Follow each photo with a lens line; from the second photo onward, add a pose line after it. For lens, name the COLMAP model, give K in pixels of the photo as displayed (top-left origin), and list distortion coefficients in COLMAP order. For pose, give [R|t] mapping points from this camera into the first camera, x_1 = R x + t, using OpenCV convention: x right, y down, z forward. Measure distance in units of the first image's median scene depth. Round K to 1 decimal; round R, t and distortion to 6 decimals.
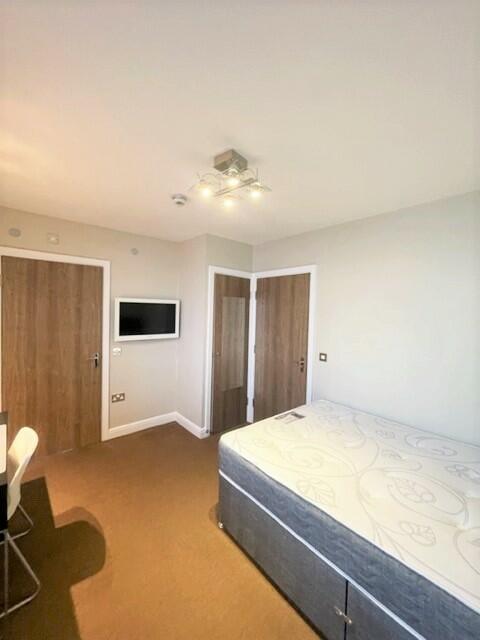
lens RADIAL K [[259.3, 0, 238.1], [0, 259.3, 321.7], [0, 0, 1]] dist [0.003714, 0.000238]
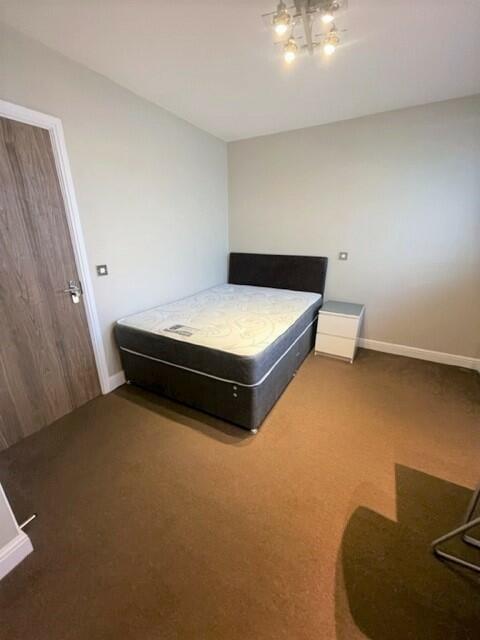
lens RADIAL K [[259.3, 0, 238.8], [0, 259.3, 318.7], [0, 0, 1]] dist [0.003714, 0.000238]
pose [[-0.348190, -0.328660, 0.877922, -0.679540], [0.033255, 0.931606, 0.361946, 0.007181], [-0.936834, 0.155222, -0.313446, 1.127061]]
